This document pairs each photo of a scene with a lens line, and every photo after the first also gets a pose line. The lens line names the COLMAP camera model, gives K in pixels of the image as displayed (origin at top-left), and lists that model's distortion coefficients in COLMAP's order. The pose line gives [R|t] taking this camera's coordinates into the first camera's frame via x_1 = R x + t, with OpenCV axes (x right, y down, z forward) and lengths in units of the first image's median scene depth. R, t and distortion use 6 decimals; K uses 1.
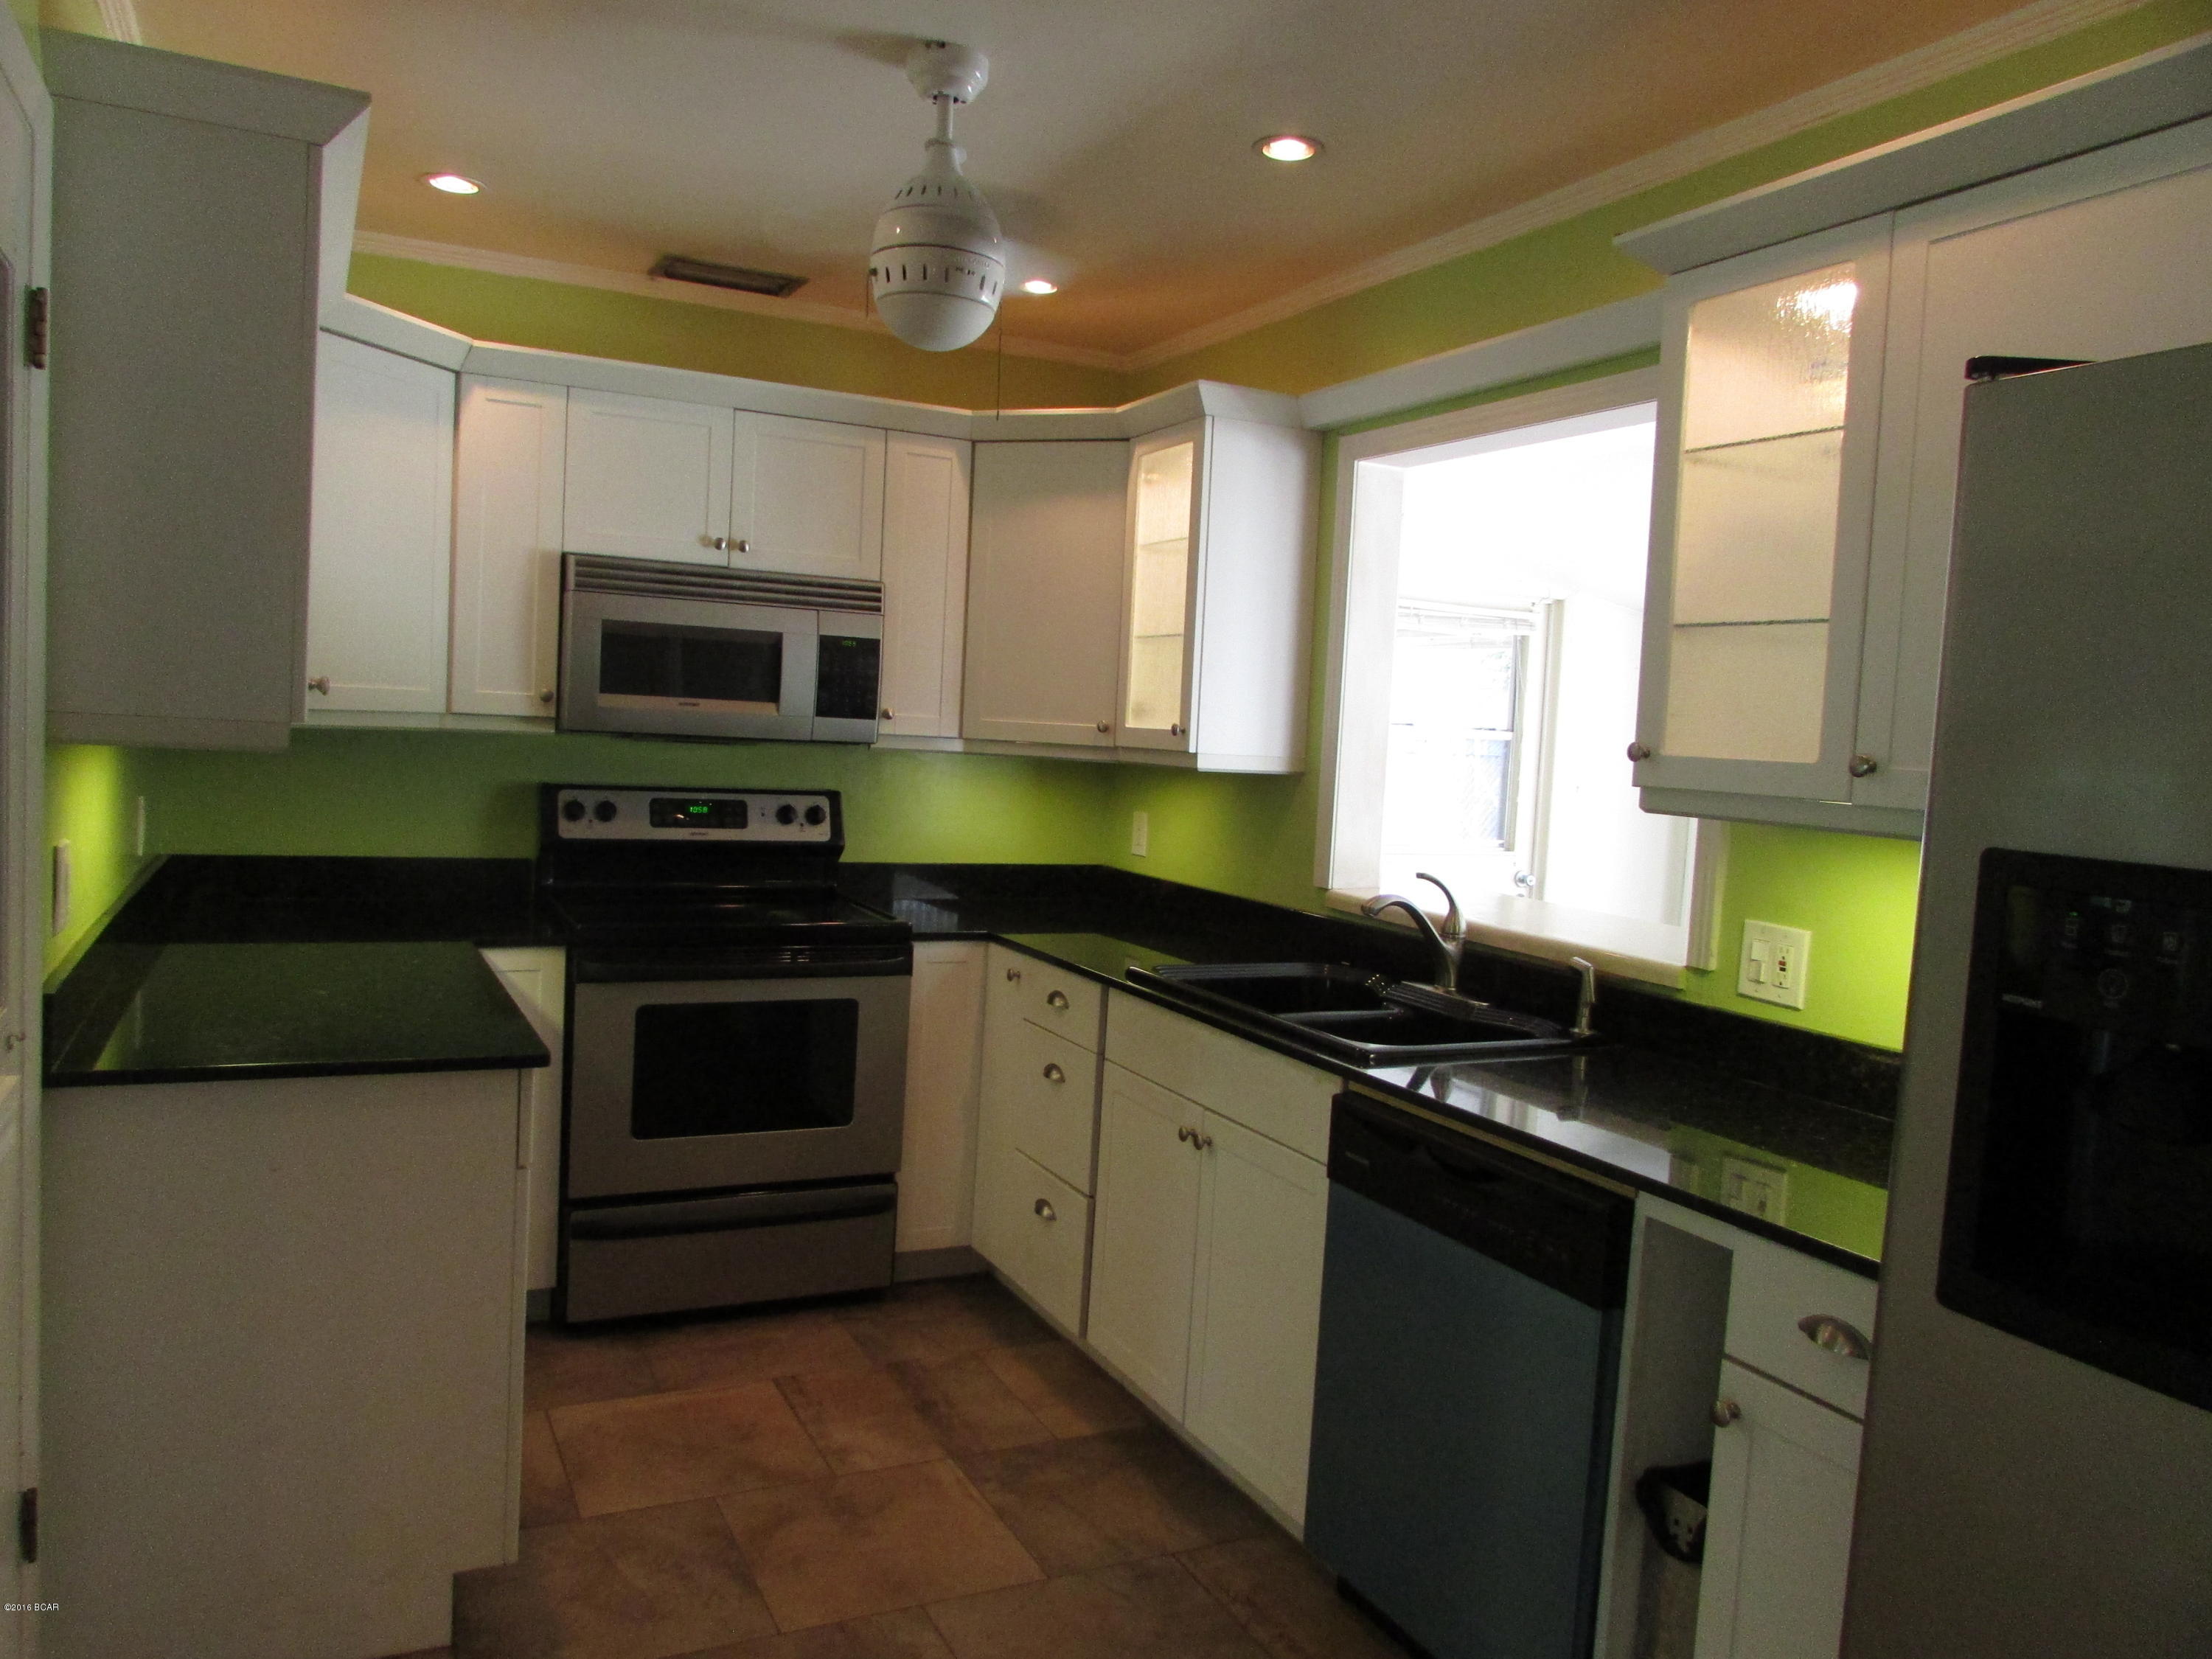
lens RADIAL K [[1571.3, 0, 1112.6], [0, 1571.3, 831.1], [0, 0, 1]] dist [-0.007120, -0.009505]
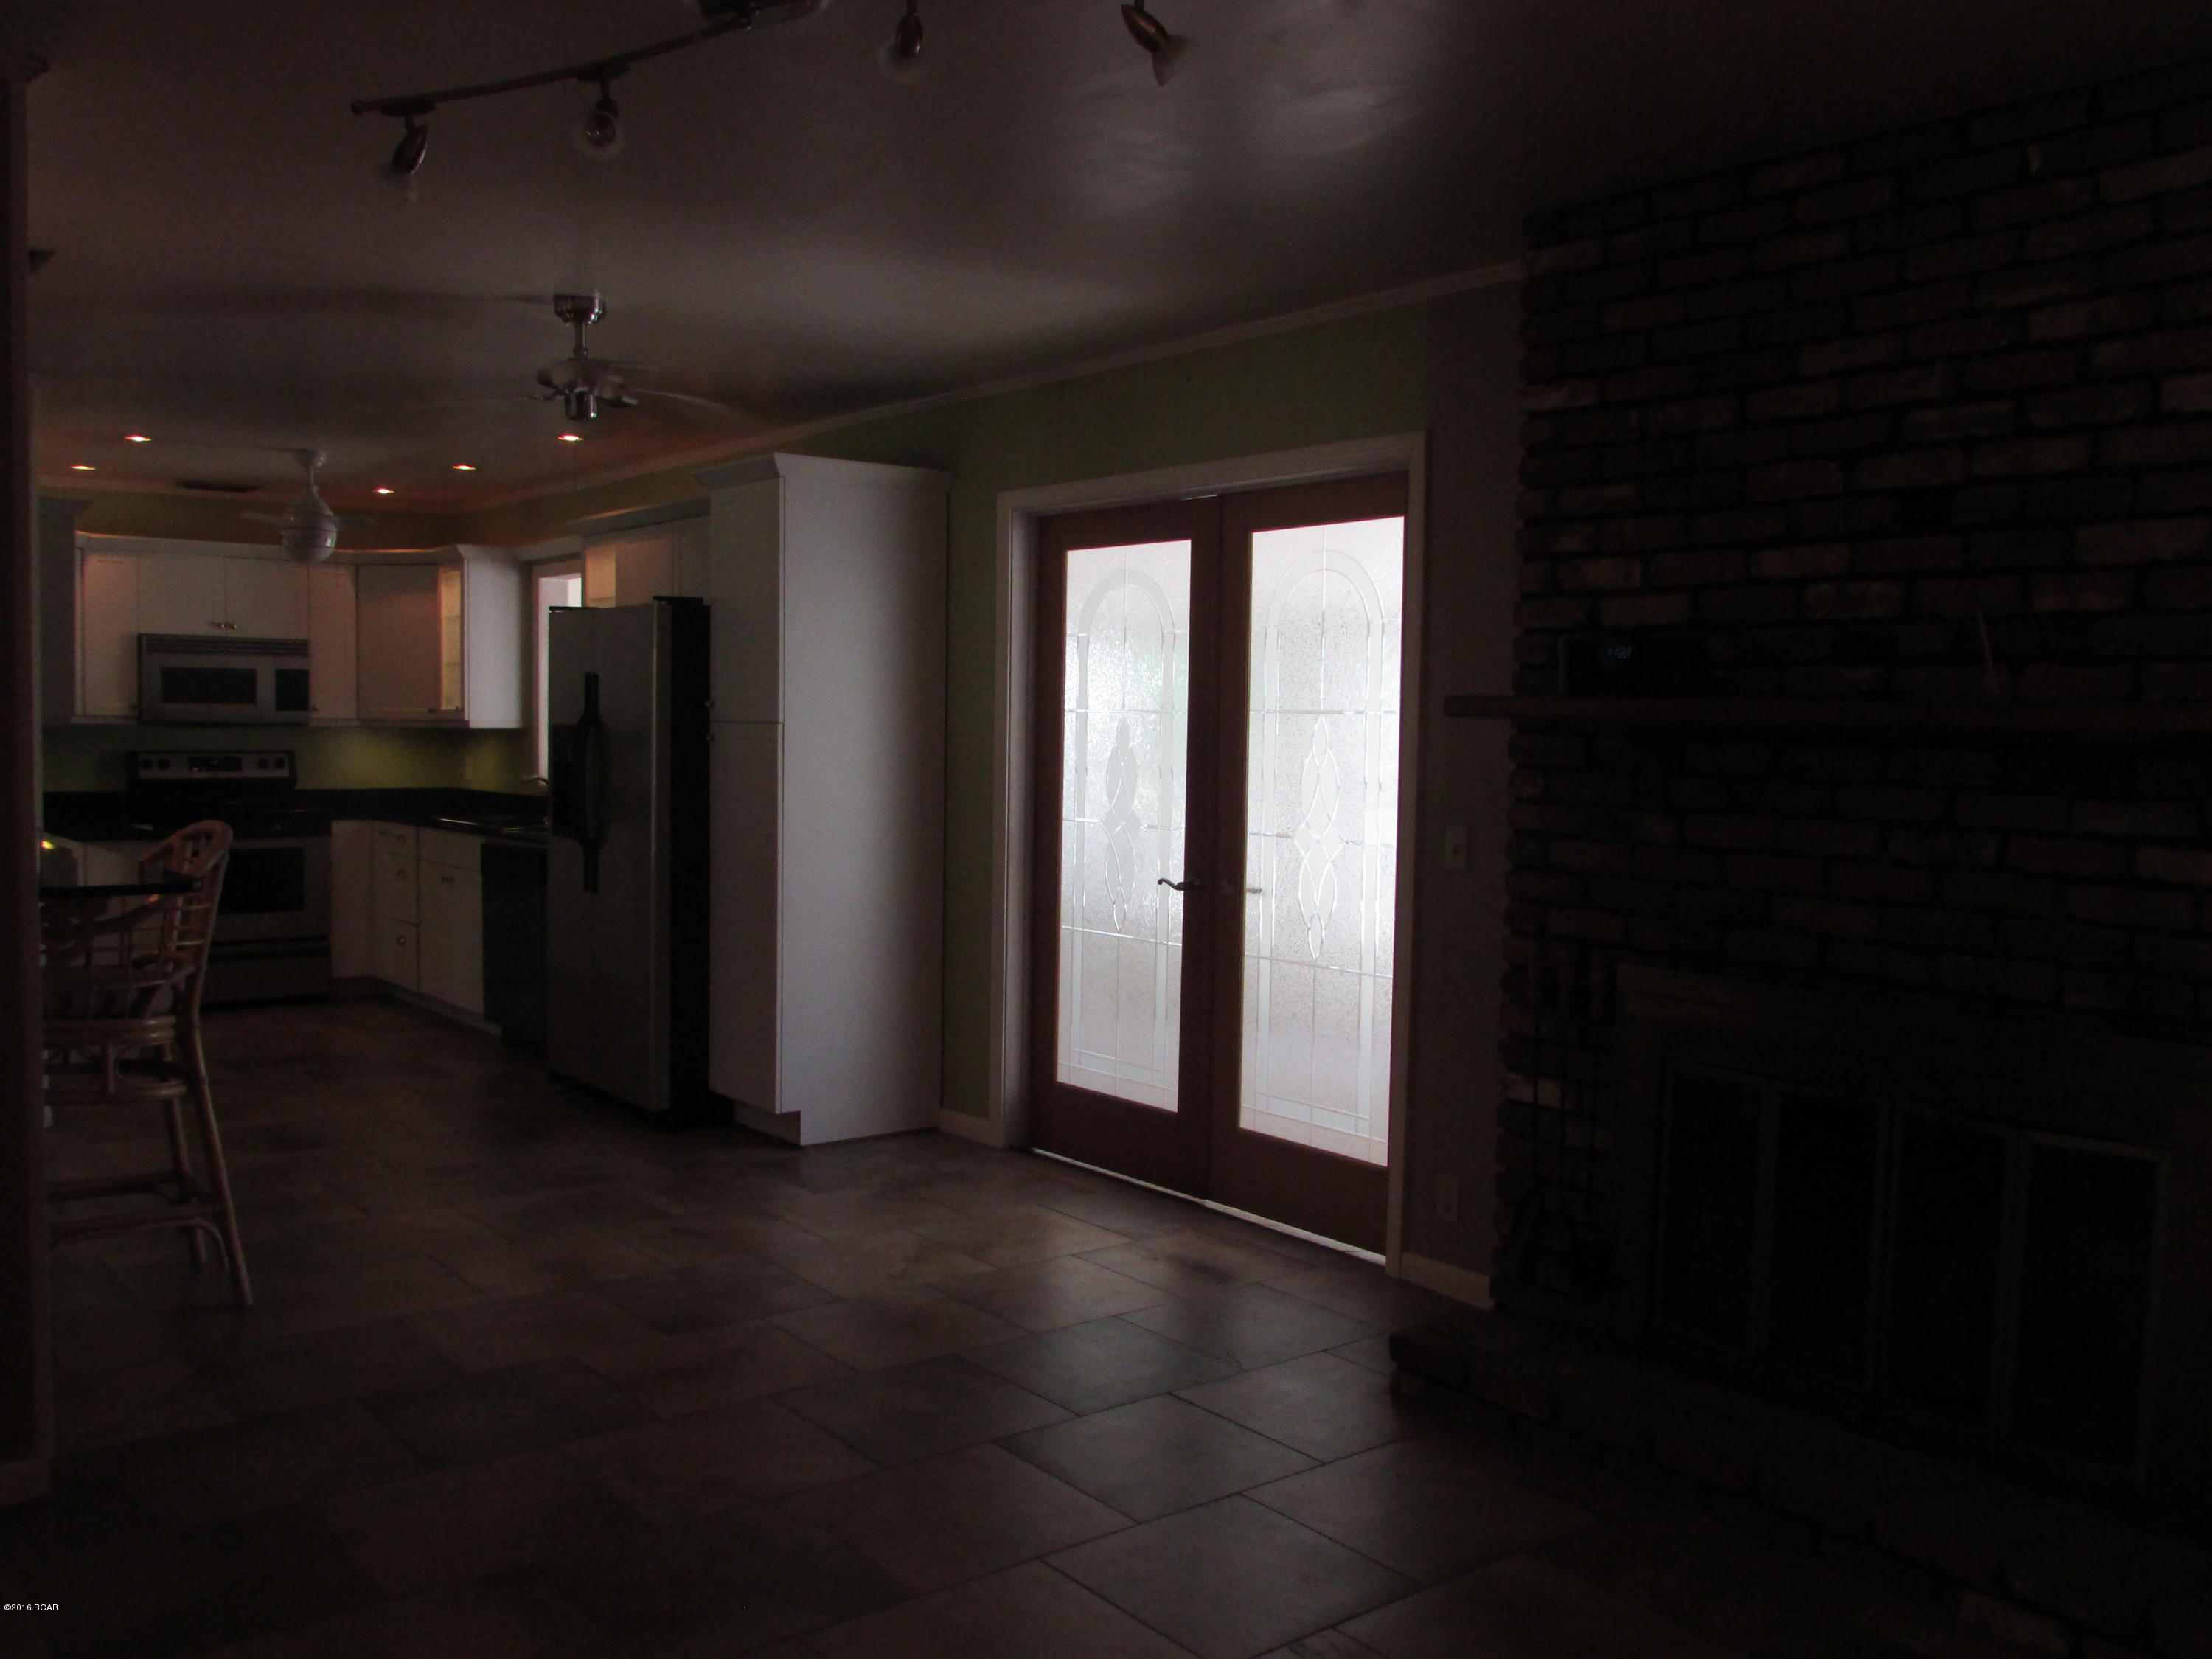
lens RADIAL K [[1753.0, 0, 1106.0], [0, 1753.0, 829.5], [0, 0, 1]] dist [-0.079854, 0.030968]
pose [[0.971315, -0.051895, 0.232063, 0.317947], [0.052293, 0.998622, 0.004438, 0.122984], [-0.231974, 0.007824, 0.972691, -1.362220]]
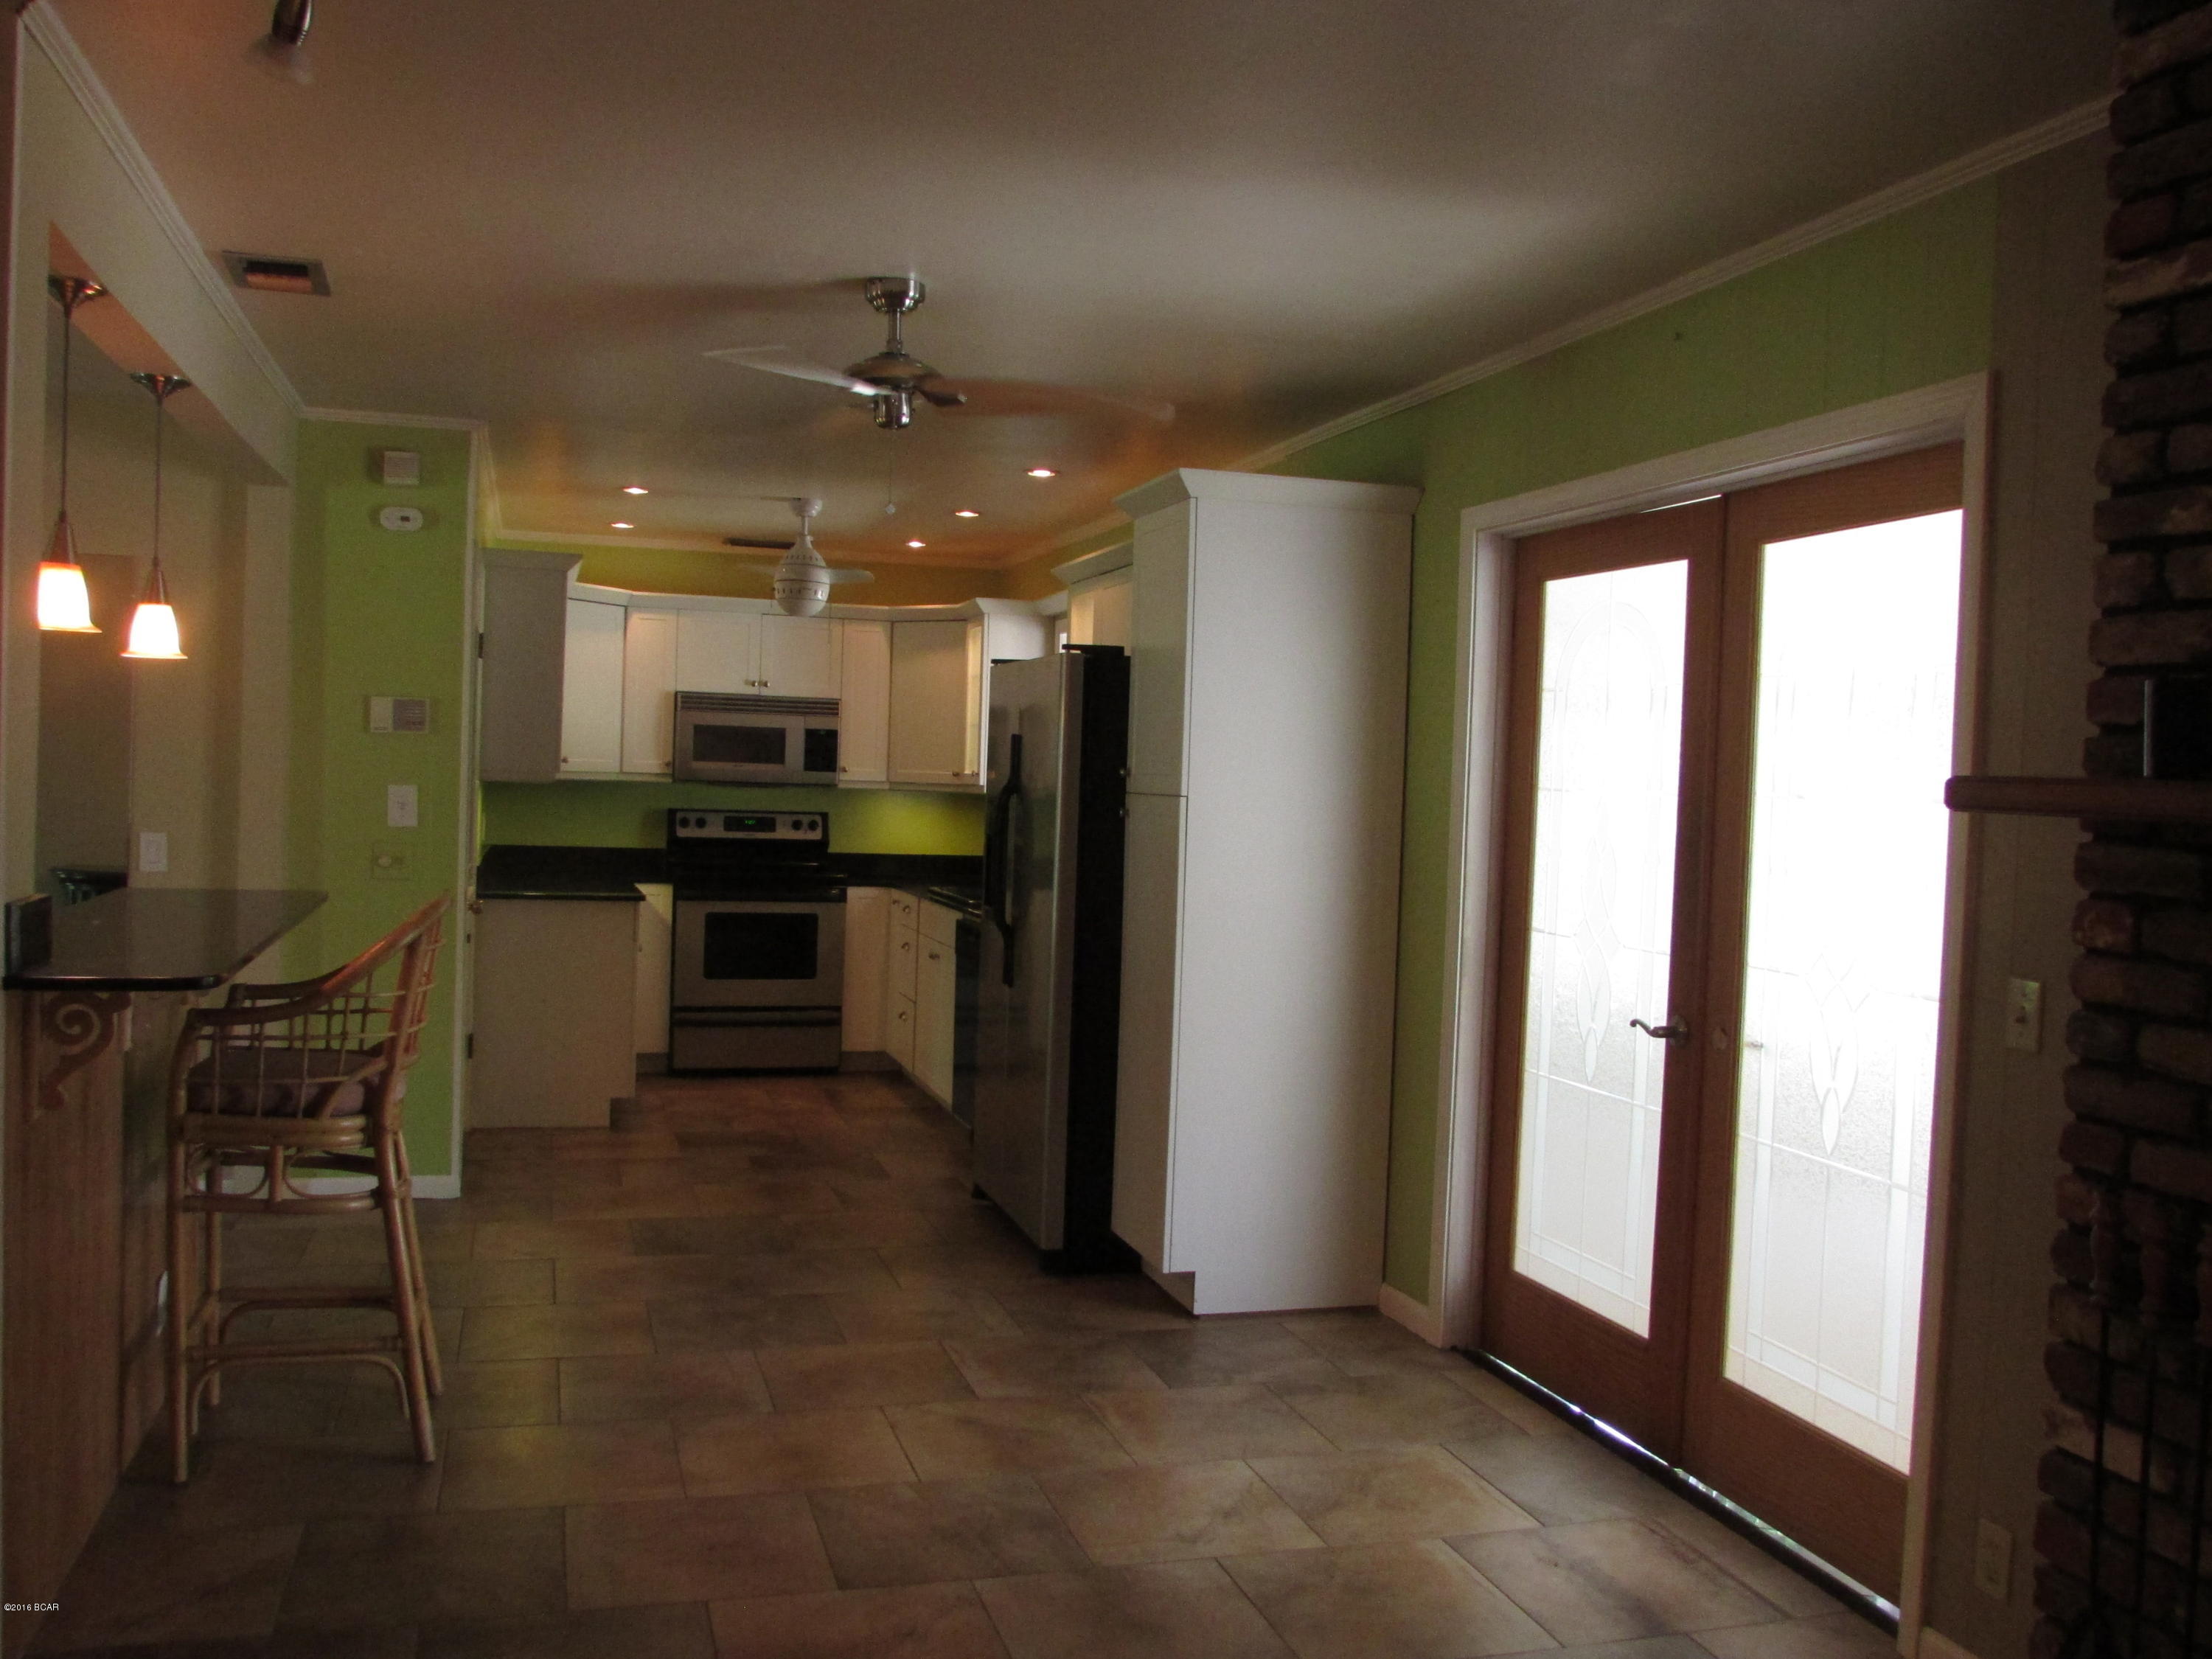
lens RADIAL K [[1779.5, 0, 1148.4], [0, 1779.5, 834.8], [0, 0, 1]] dist [-0.060826, 0.023717]
pose [[0.990345, -0.014565, -0.137860, 0.533353], [0.008394, 0.998941, -0.045234, 0.108067], [0.138373, 0.043640, 0.989418, -1.098316]]
